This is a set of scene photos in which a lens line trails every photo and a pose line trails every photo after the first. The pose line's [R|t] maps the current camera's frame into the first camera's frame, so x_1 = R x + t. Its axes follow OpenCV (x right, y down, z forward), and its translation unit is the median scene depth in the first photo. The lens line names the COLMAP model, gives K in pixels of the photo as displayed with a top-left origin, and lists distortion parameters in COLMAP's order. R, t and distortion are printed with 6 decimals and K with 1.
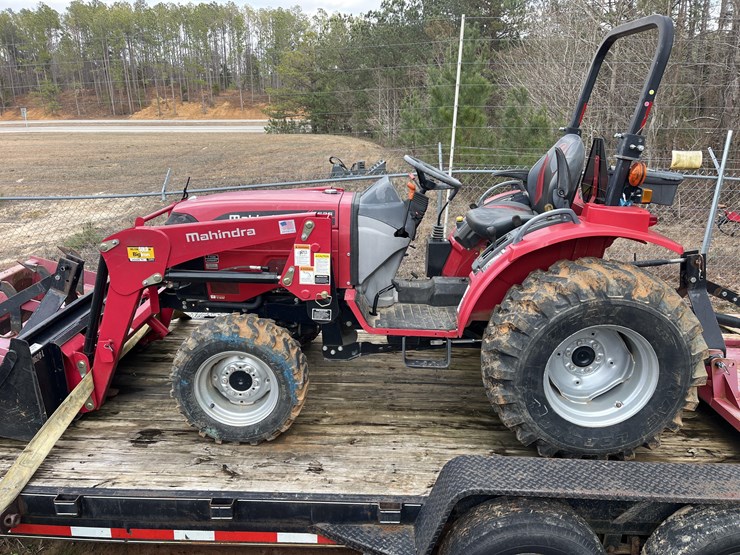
lens RADIAL K [[565.2, 0, 370.0], [0, 565.2, 277.5], [0, 0, 1]] dist [0.067914, -0.094336]
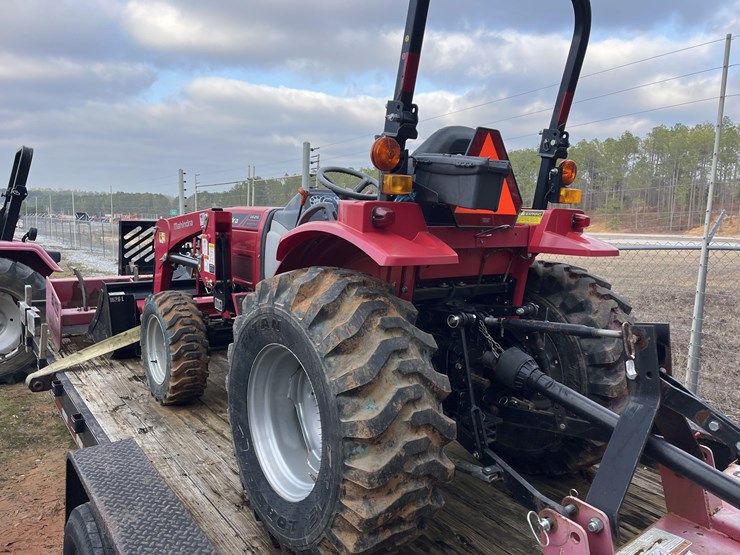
lens RADIAL K [[561.0, 0, 370.0], [0, 561.0, 277.5], [0, 0, 1]] dist [0.041452, -0.003503]
pose [[0.610123, 0.103328, -0.785540, 0.960742], [-0.255054, 0.964298, -0.071258, 0.019892], [0.750132, 0.243831, 0.614694, 0.566609]]
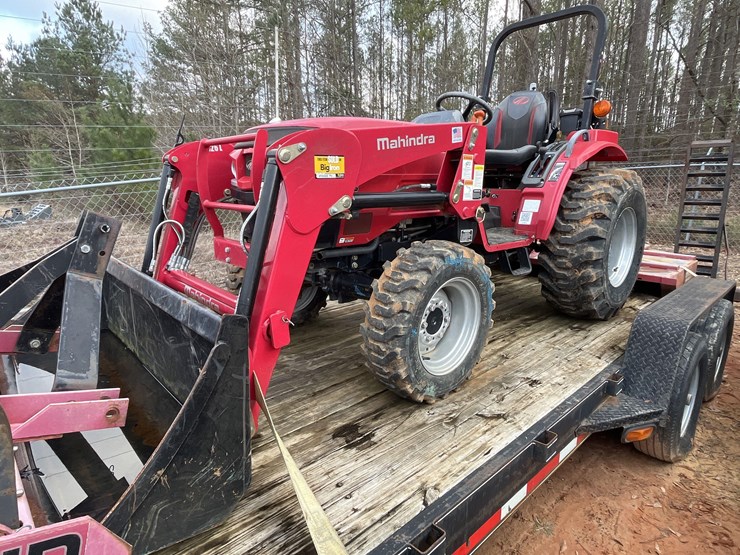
lens RADIAL K [[439.1, 0, 368.5], [0, 439.1, 269.4], [0, 0, 1]] dist [-0.002678, -0.000407]
pose [[0.718311, -0.156884, 0.677803, -0.742891], [0.208100, 0.978090, 0.005850, 0.085843], [-0.663870, 0.136849, 0.735221, 0.594008]]
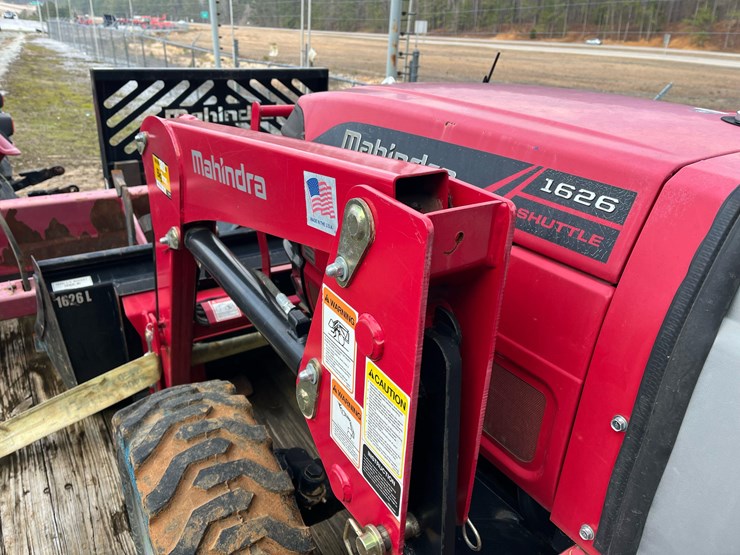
lens RADIAL K [[565.2, 0, 370.0], [0, 565.2, 277.5], [0, 0, 1]] dist [0.067914, -0.094336]
pose [[0.549802, 0.364448, -0.751595, 0.050022], [-0.282592, 0.927894, 0.243216, -0.120935], [0.786041, 0.078674, 0.613148, 0.857911]]
